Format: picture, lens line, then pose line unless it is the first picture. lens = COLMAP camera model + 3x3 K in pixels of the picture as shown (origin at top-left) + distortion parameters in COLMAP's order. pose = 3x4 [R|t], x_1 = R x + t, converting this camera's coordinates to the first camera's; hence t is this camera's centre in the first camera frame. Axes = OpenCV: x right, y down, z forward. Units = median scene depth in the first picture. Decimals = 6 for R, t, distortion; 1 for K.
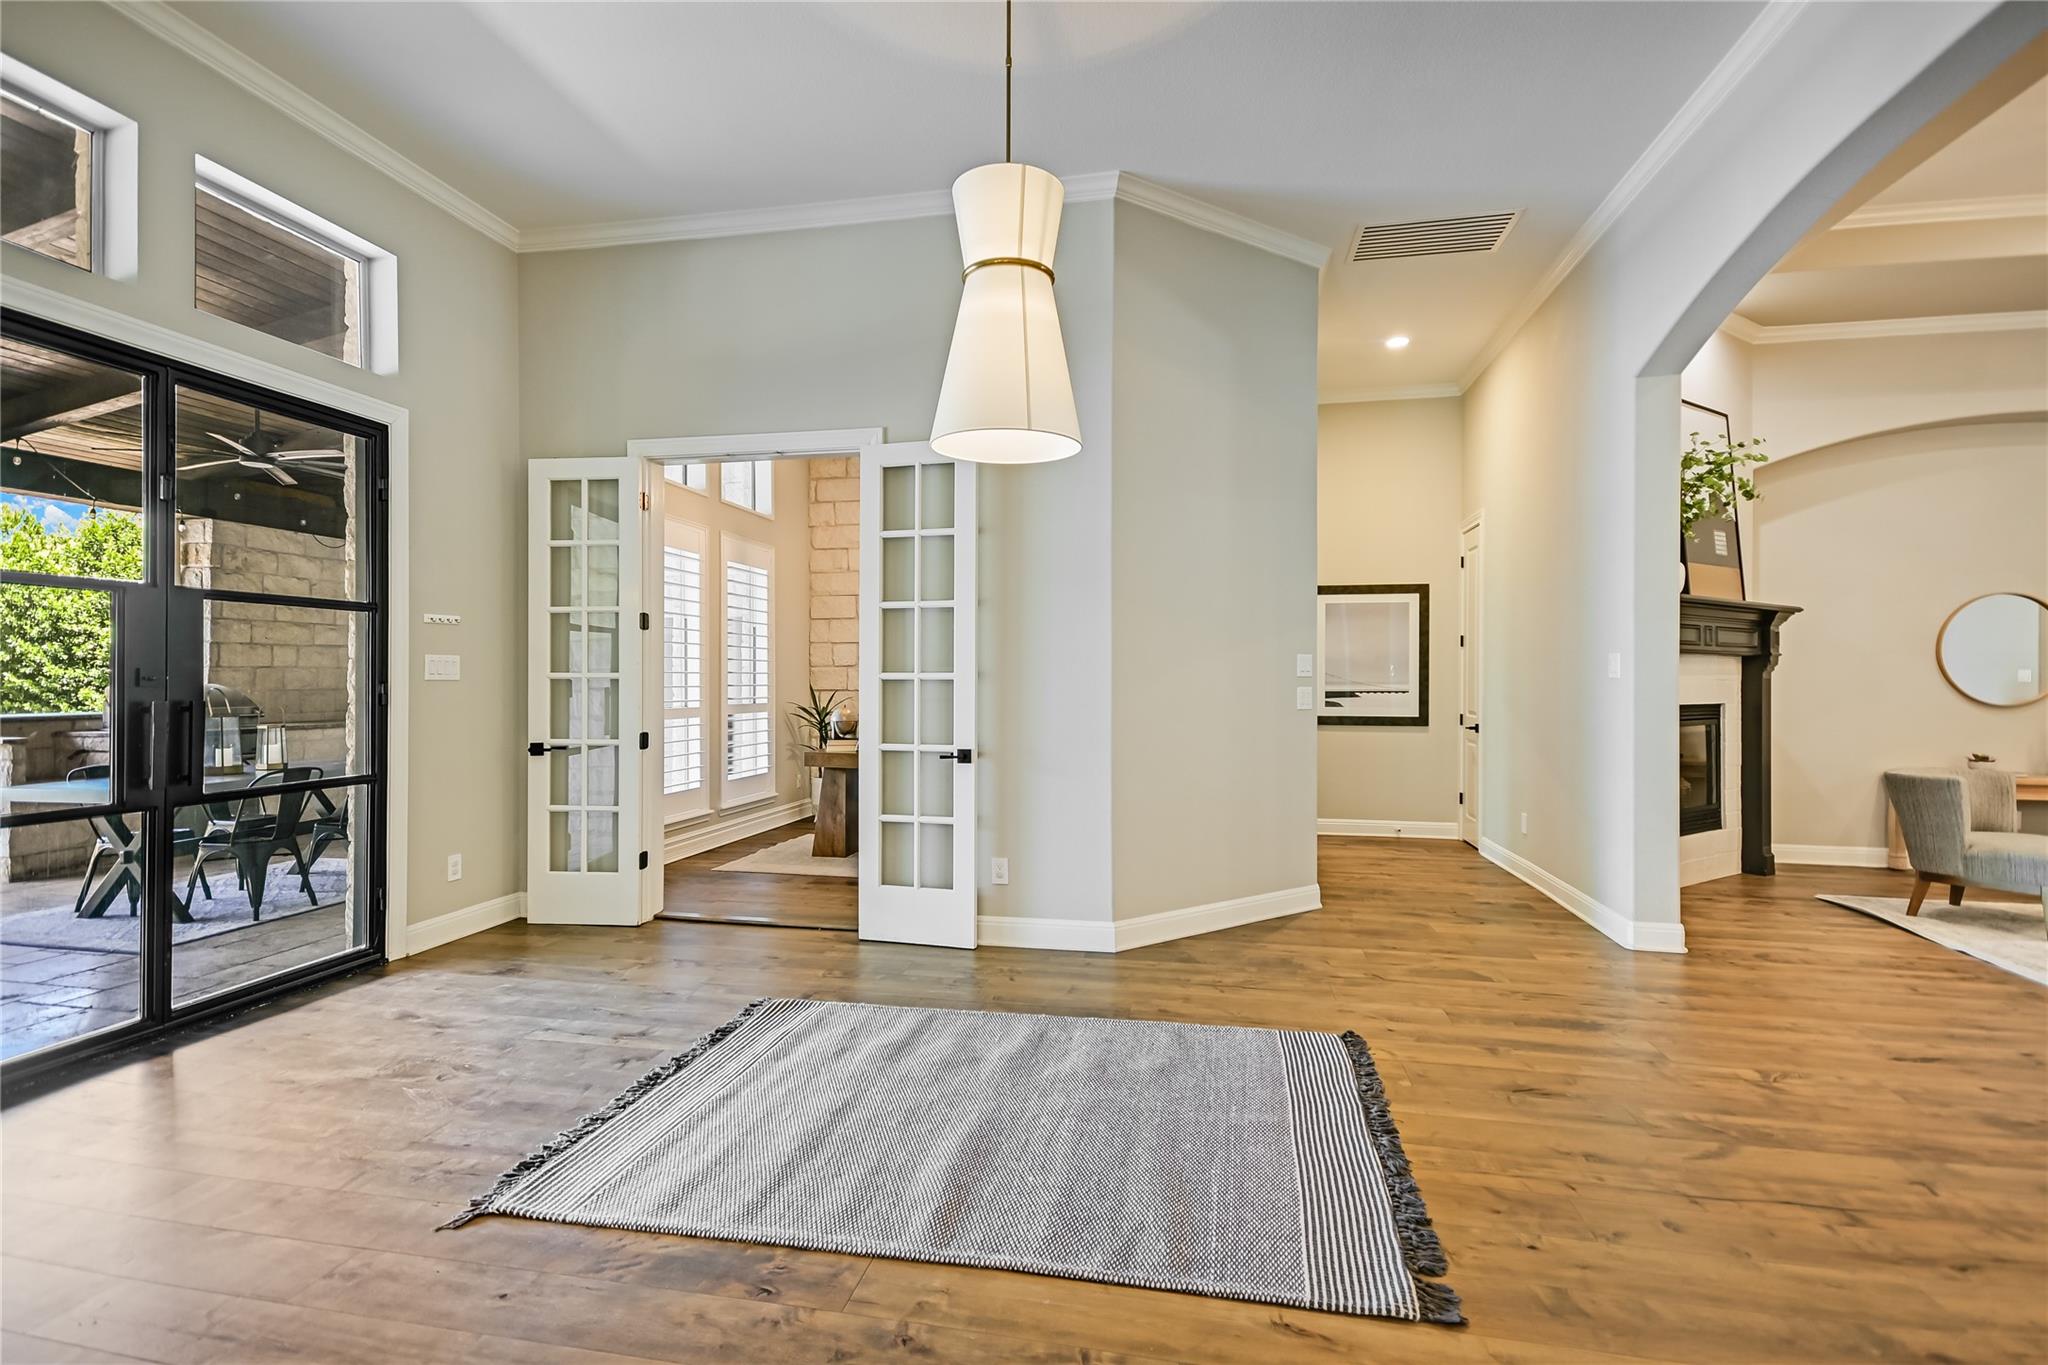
lens RADIAL K [[962.4, 0, 1021.0], [0, 962.4, 671.9], [0, 0, 1]] dist [0.017986, -0.000407]
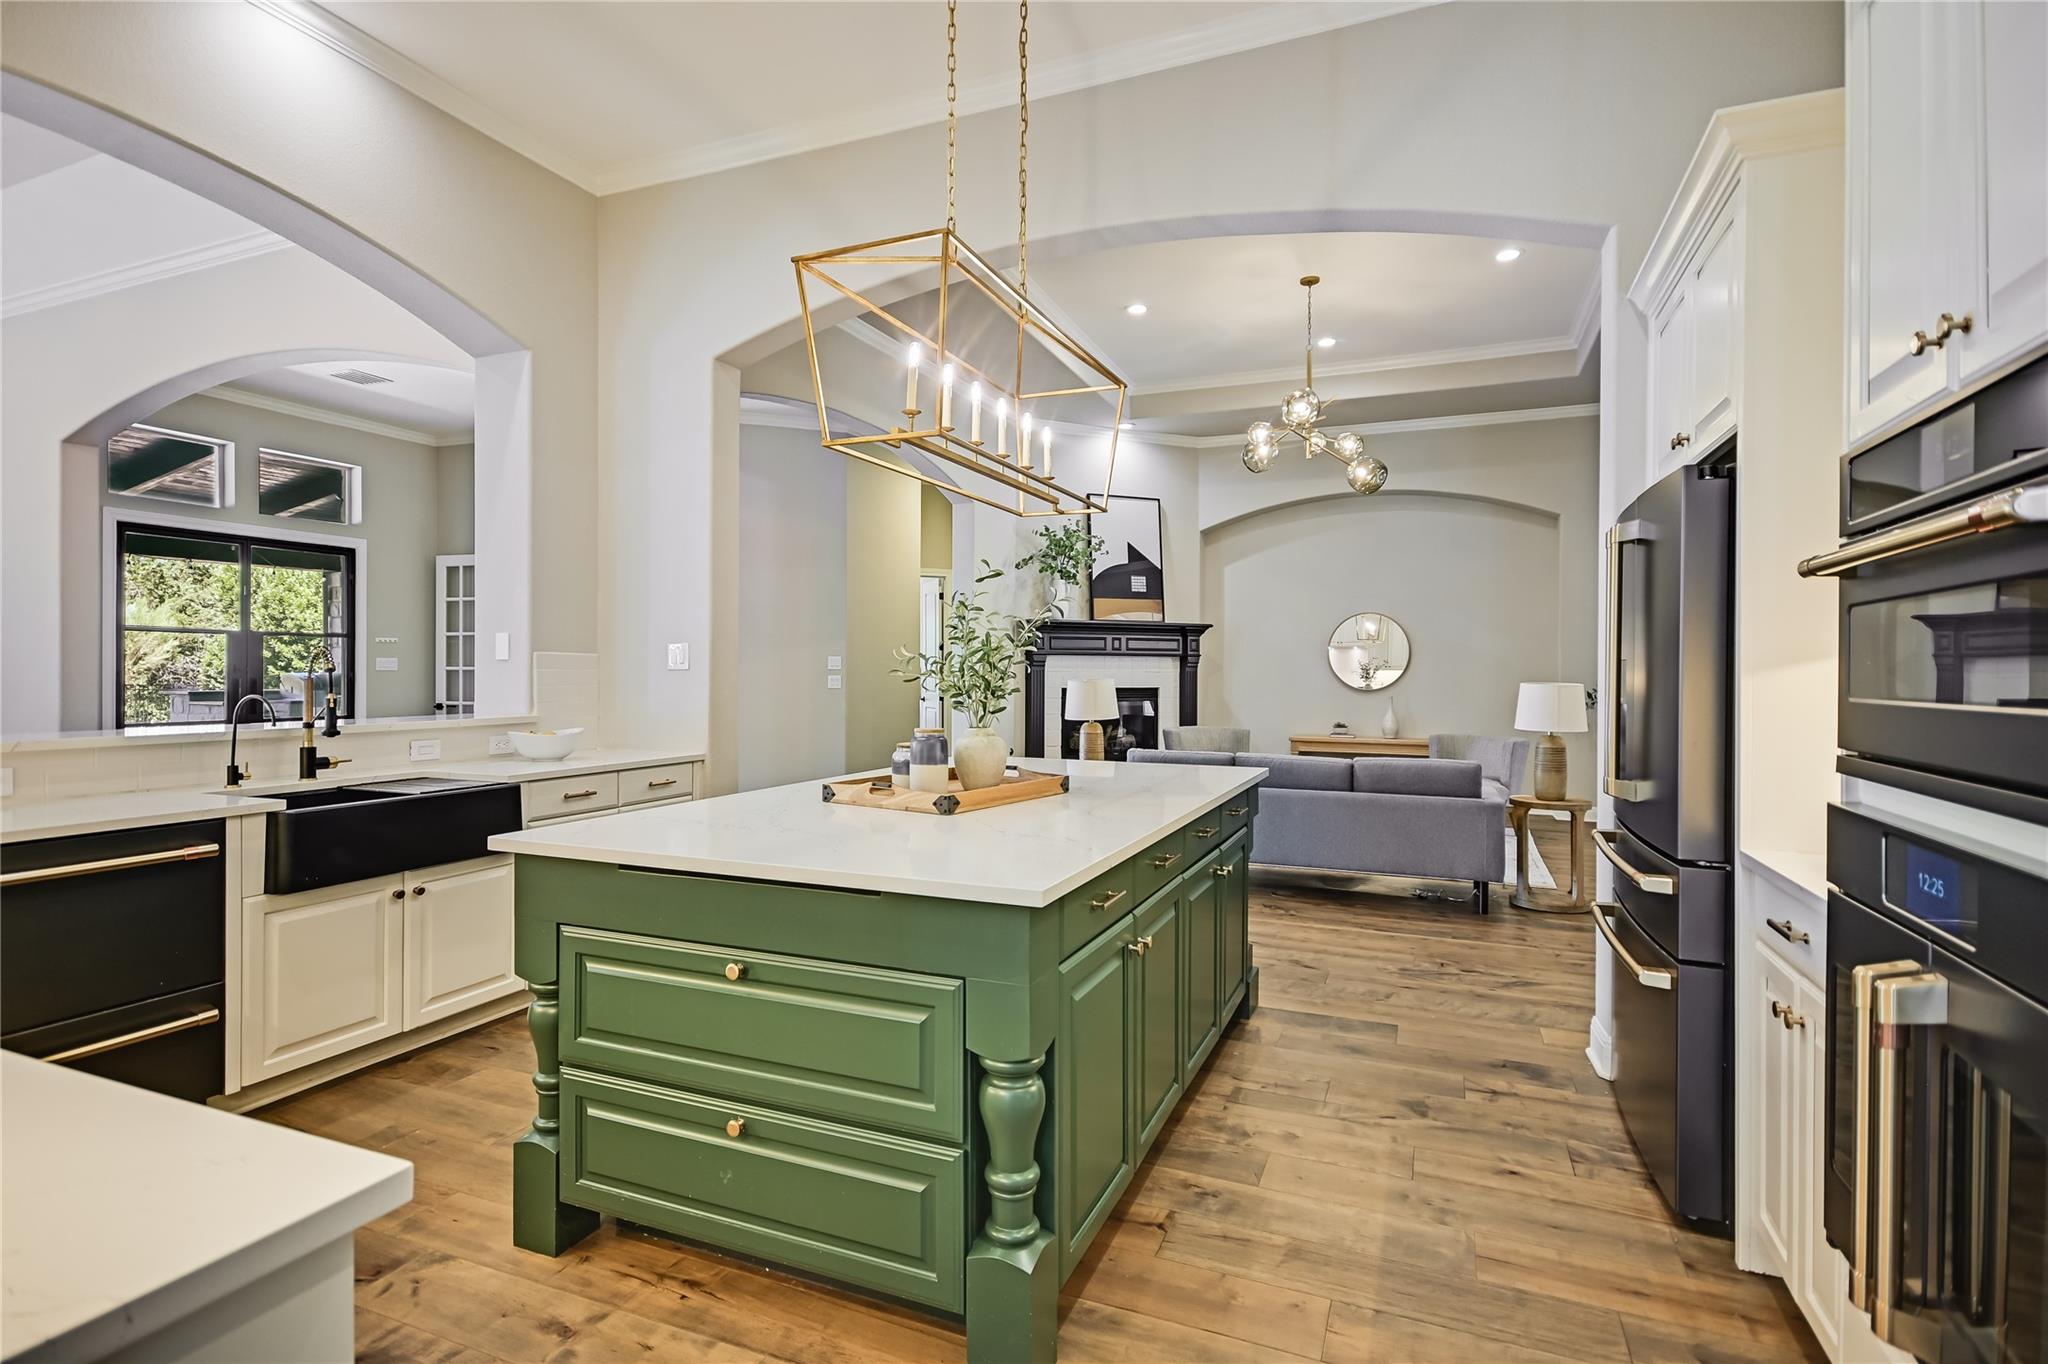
lens RADIAL K [[1021.9, 0, 1010.0], [0, 1021.9, 677.2], [0, 0, 1]] dist [0.019584, 0.000200]
pose [[0.979020, 0.002257, -0.203750, 0.819986], [0.000370, 0.999917, 0.012854, -0.004104], [0.203762, -0.012660, 0.978939, -0.617225]]
